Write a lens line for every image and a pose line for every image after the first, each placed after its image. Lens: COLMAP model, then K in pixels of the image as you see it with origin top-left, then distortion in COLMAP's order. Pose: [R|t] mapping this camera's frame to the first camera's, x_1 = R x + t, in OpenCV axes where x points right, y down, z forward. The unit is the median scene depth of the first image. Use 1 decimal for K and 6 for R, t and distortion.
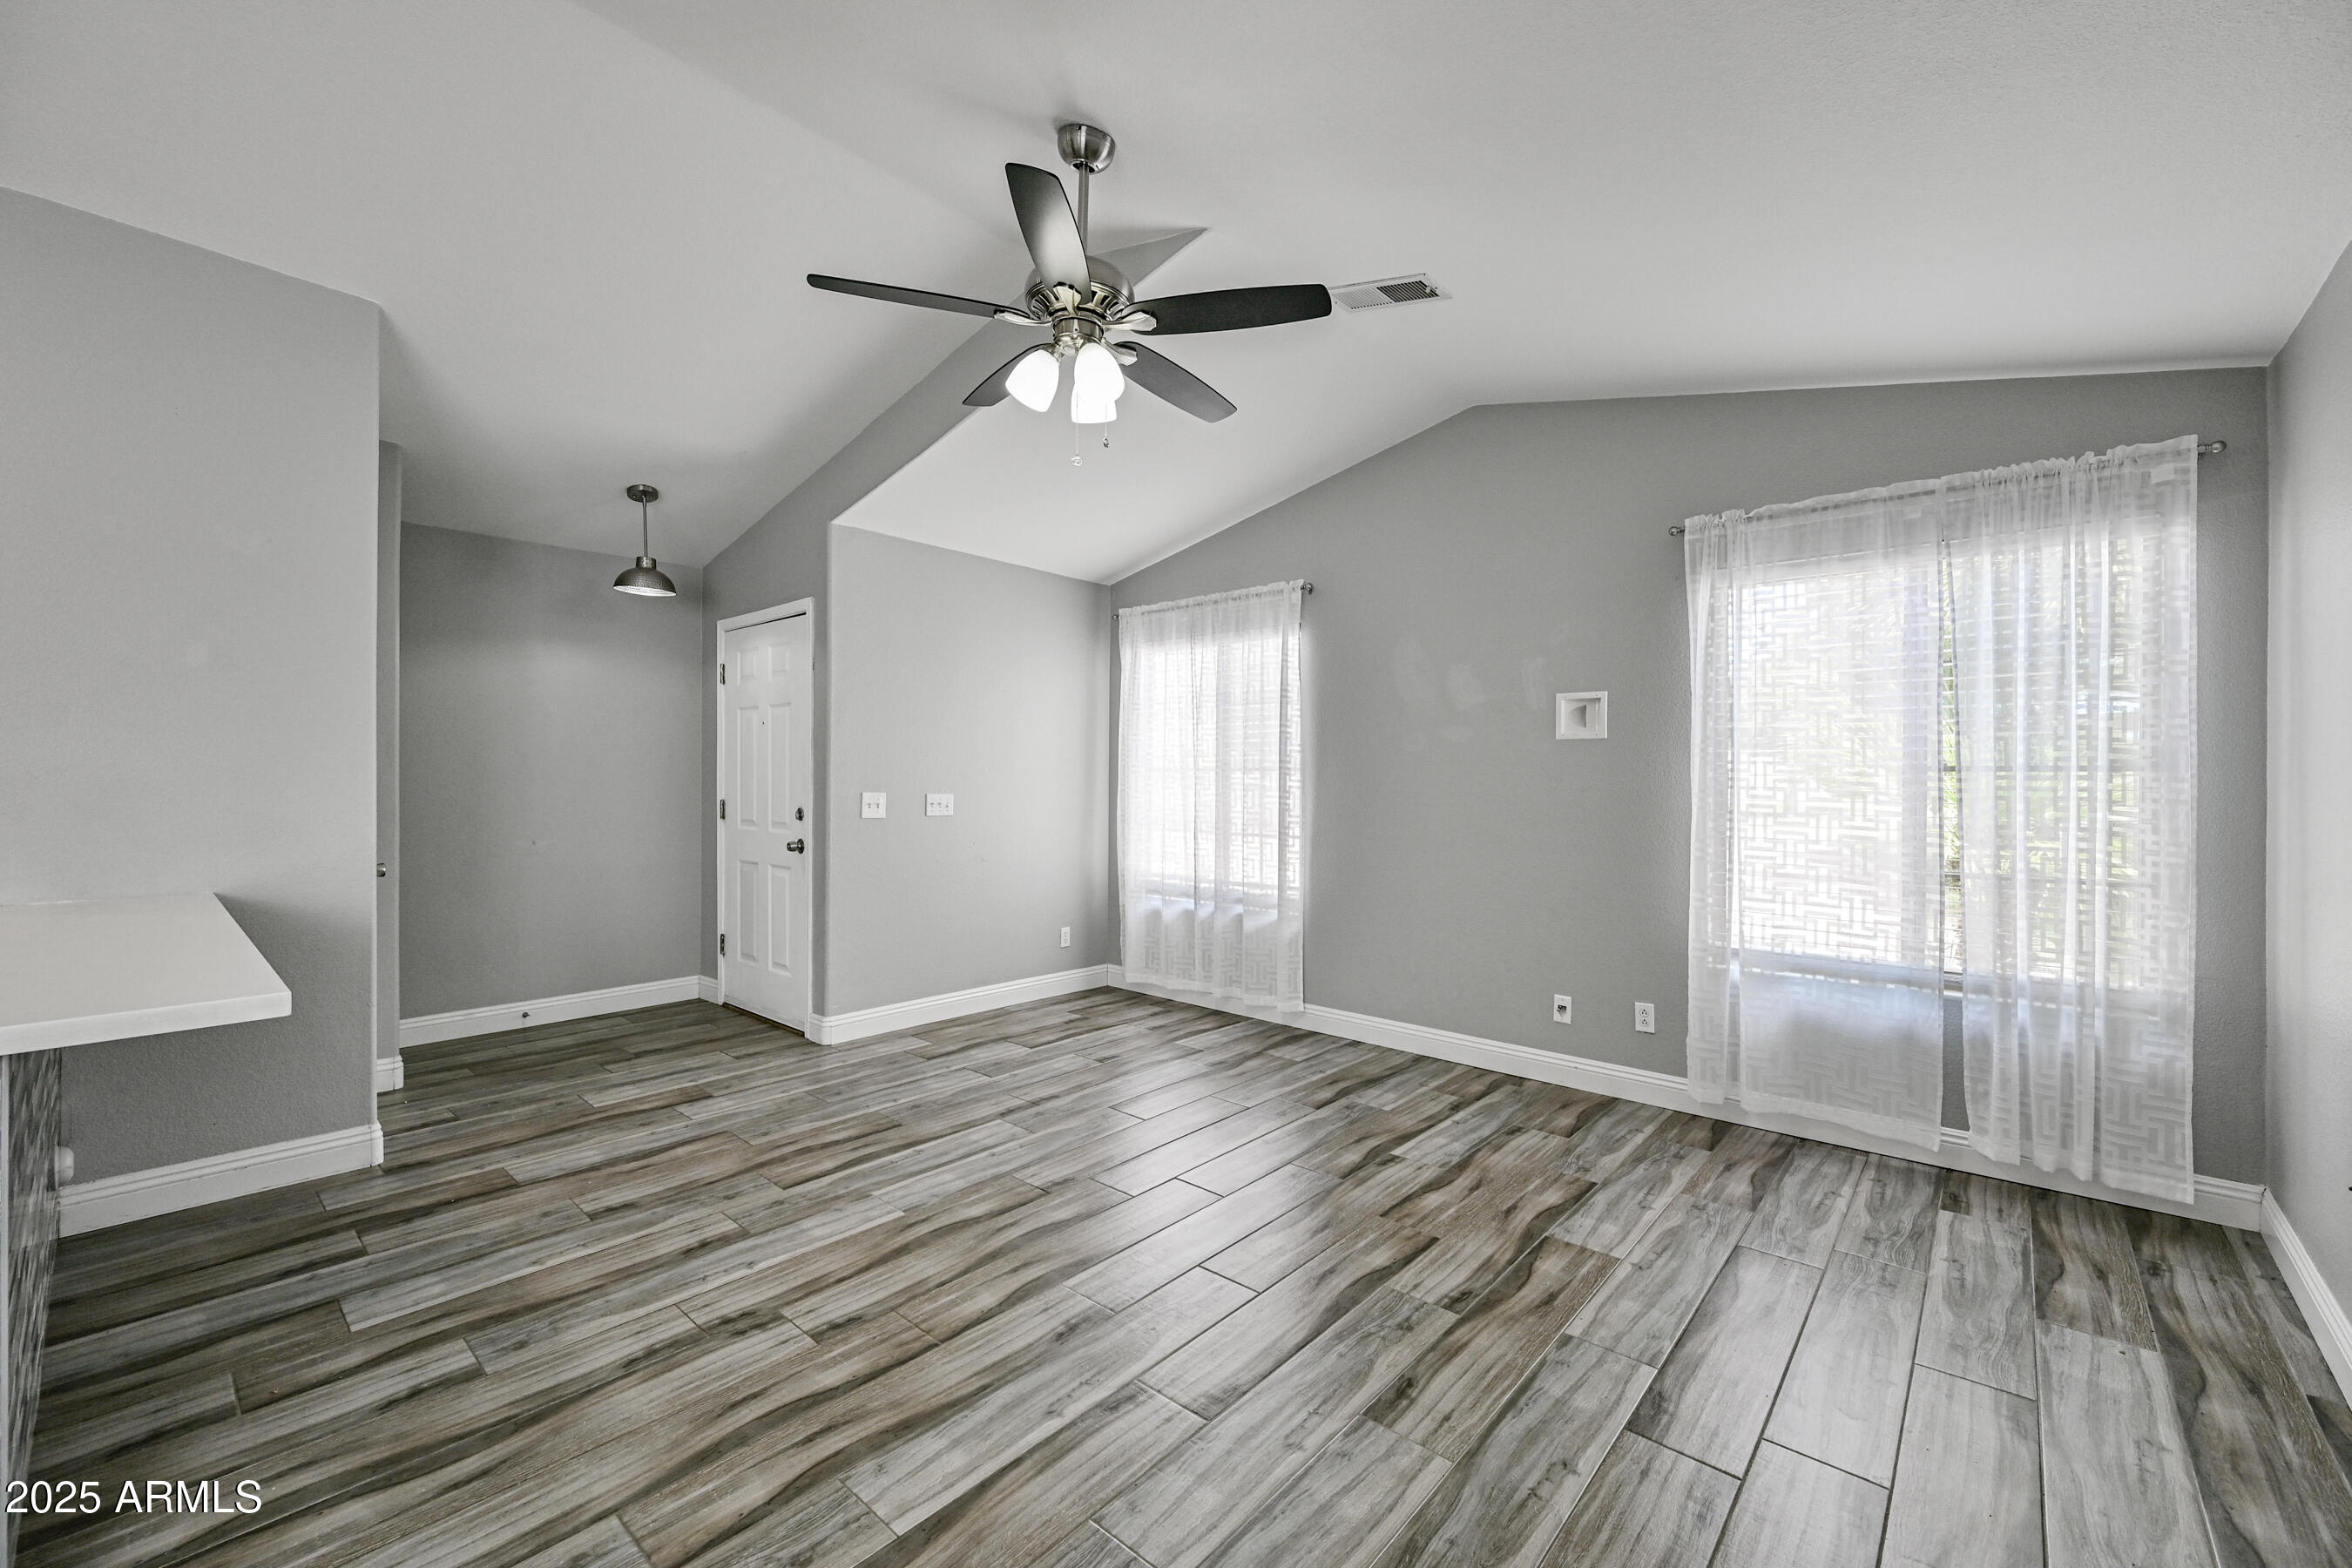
lens RADIAL K [[948.6, 0, 1174.9], [0, 948.6, 791.2], [0, 0, 1]] dist [0.000983, -0.000533]
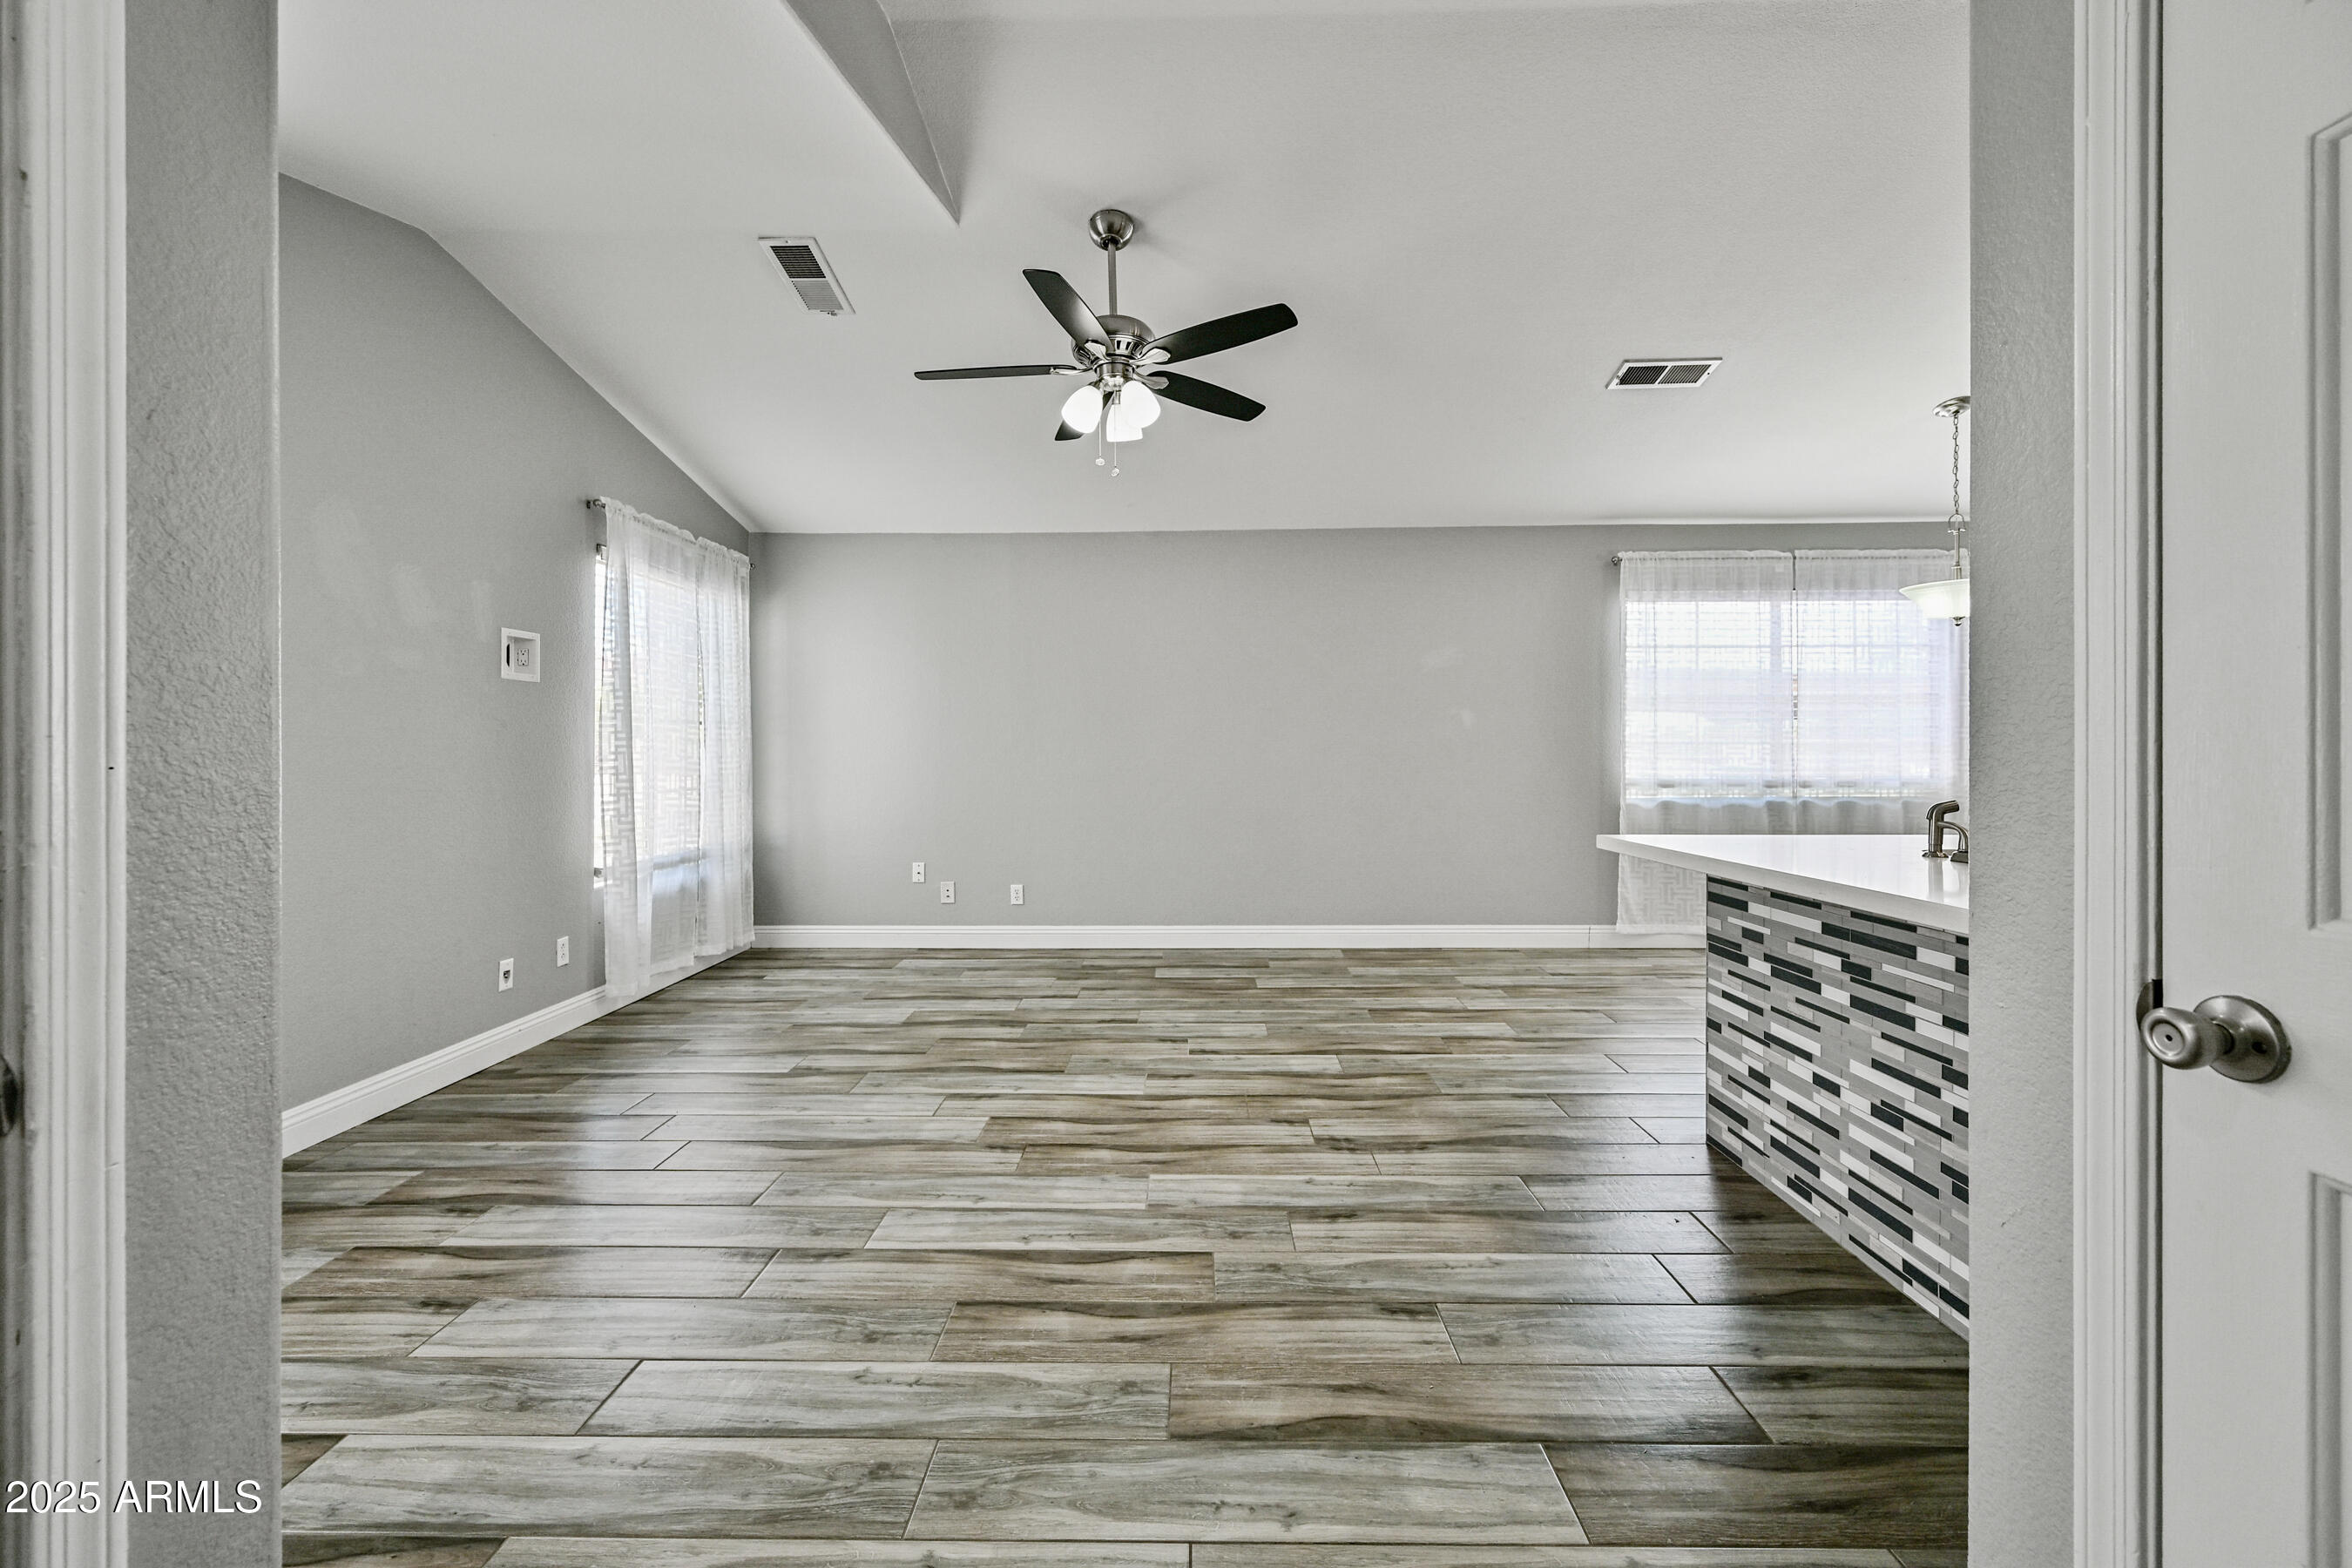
lens RADIAL K [[948.6, 0, 1192.3], [0, 948.6, 757.3], [0, 0, 1]] dist [0.000983, -0.000533]
pose [[-0.662040, -0.010017, 0.749402, -0.954451], [0.010124, 0.999700, 0.022306, 0.009749], [-0.749400, 0.022354, -0.661740, 1.489809]]
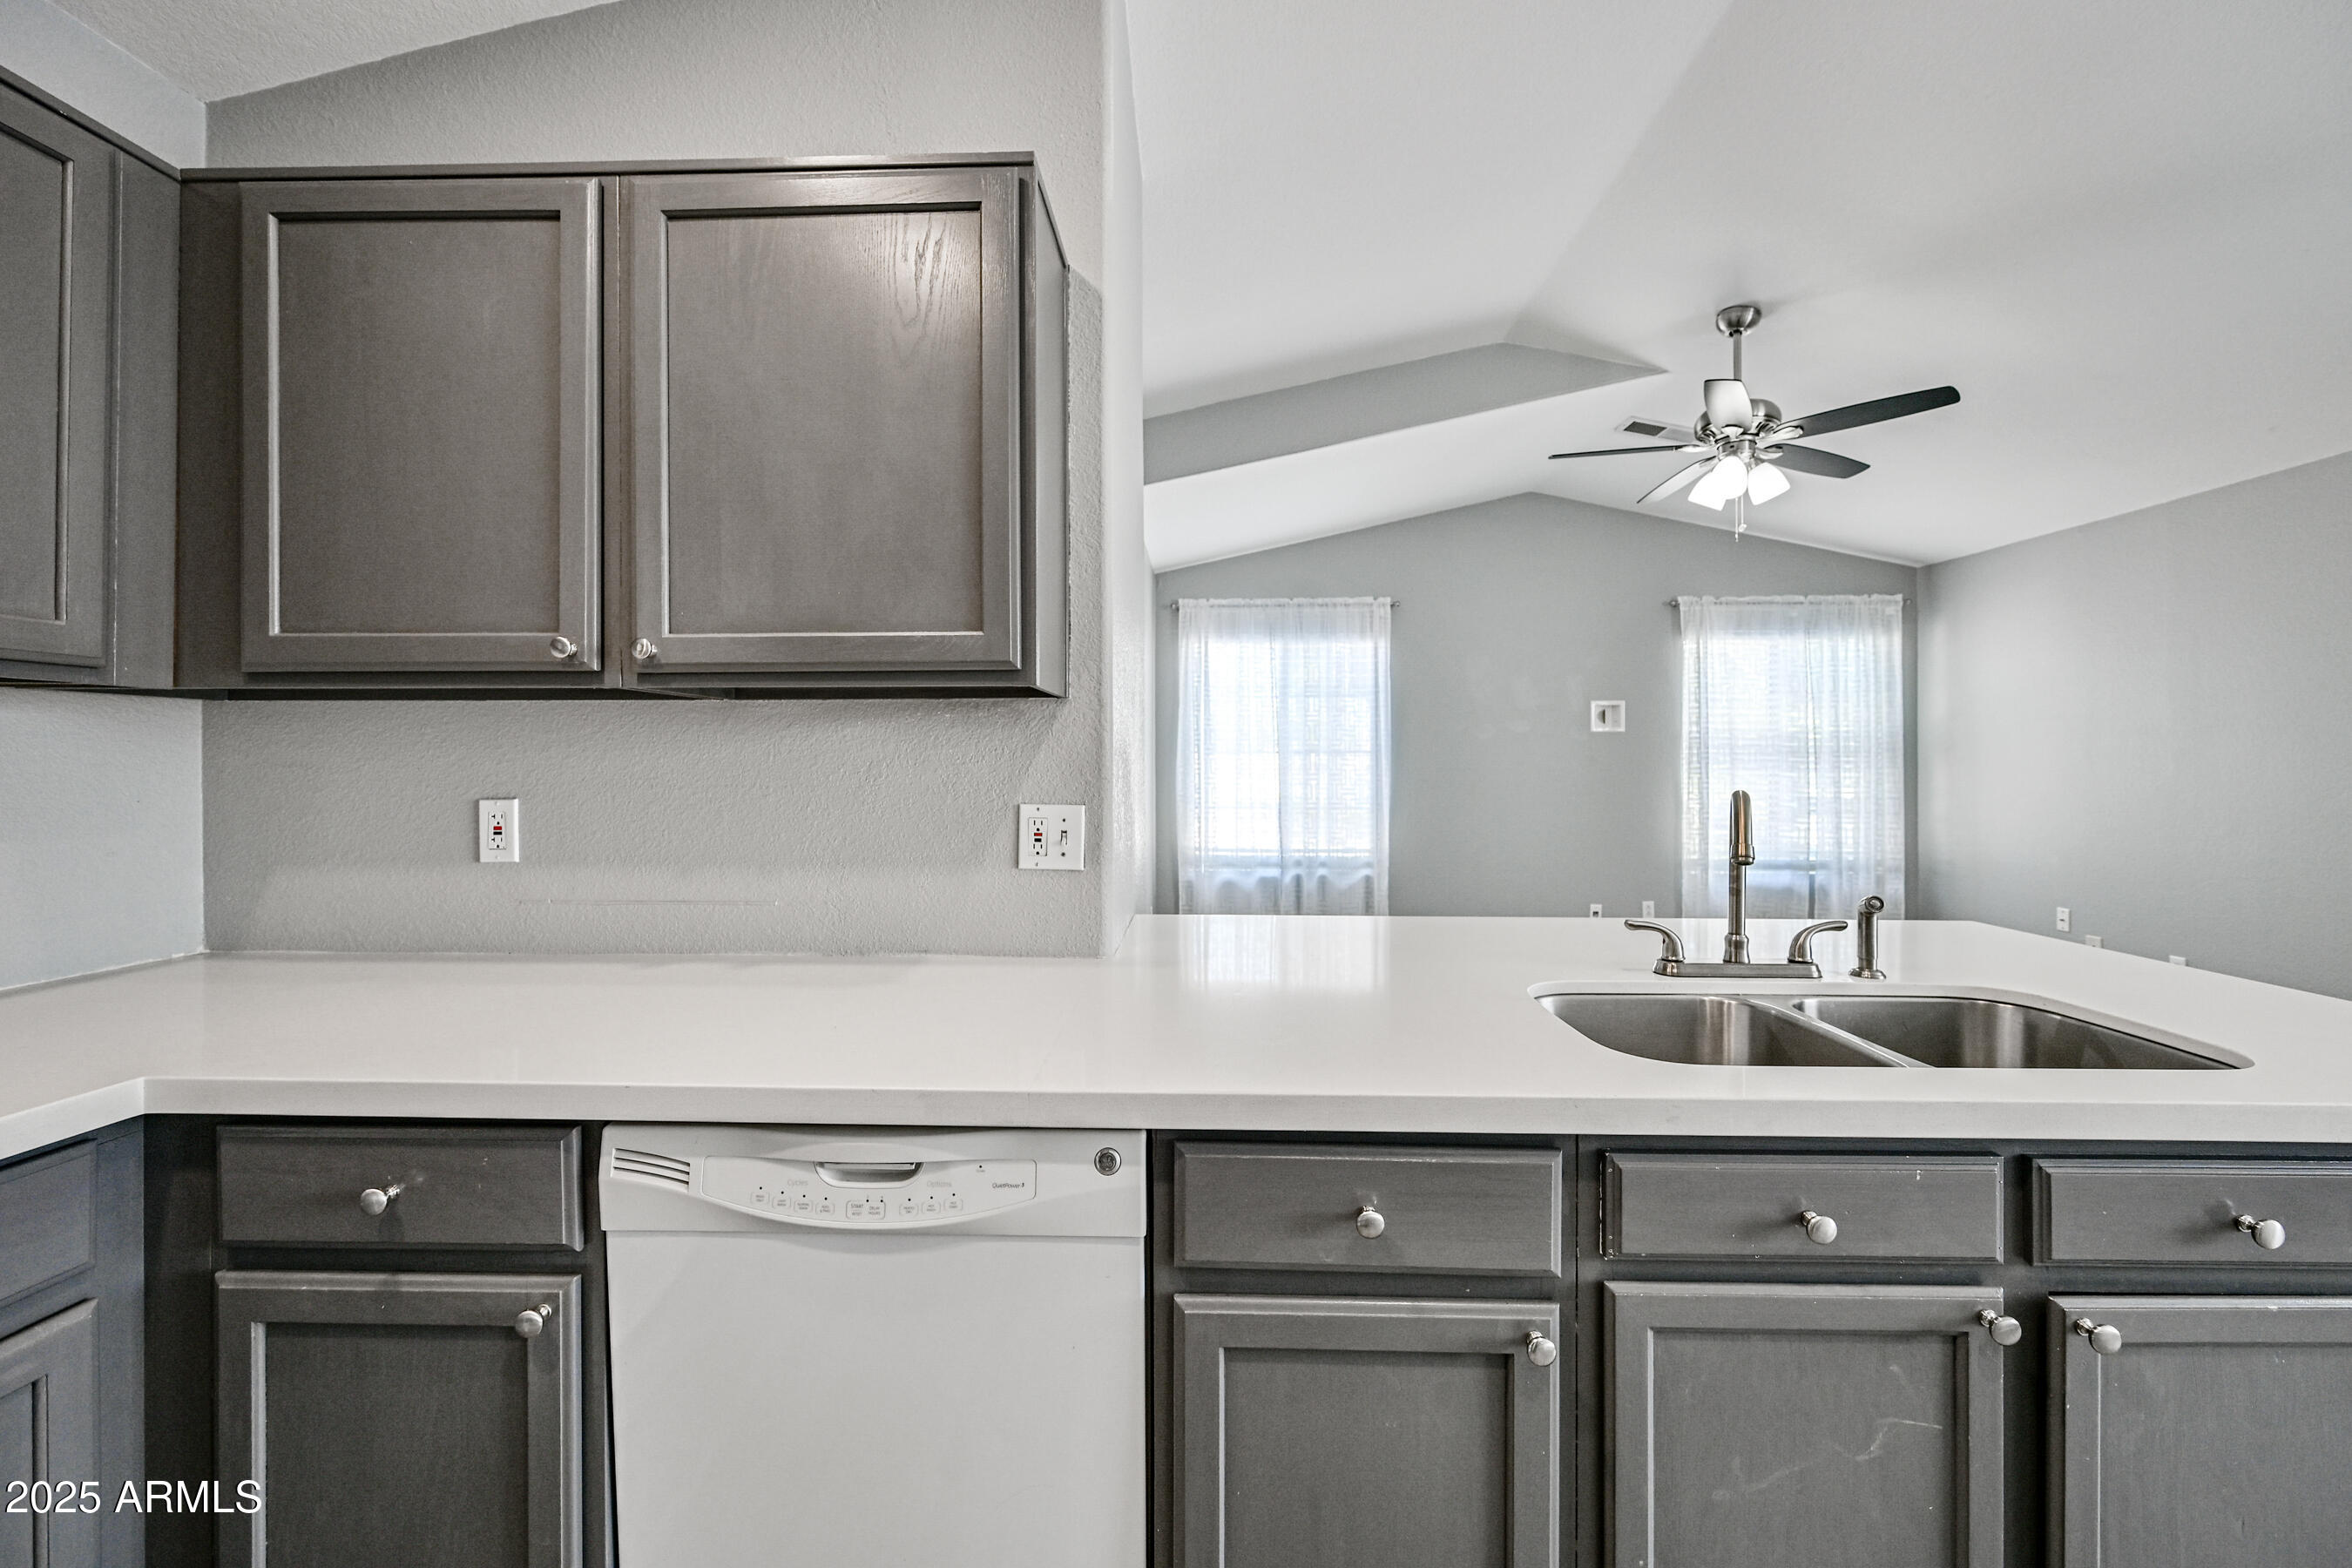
lens RADIAL K [[948.6, 0, 1179.8], [0, 948.6, 762.5], [0, 0, 1]] dist [0.000983, -0.000533]
pose [[0.764239, -0.007090, 0.644895, -1.398222], [0.015487, 0.999853, -0.007360, -0.007492], [-0.644748, 0.015612, 0.764236, 0.384366]]
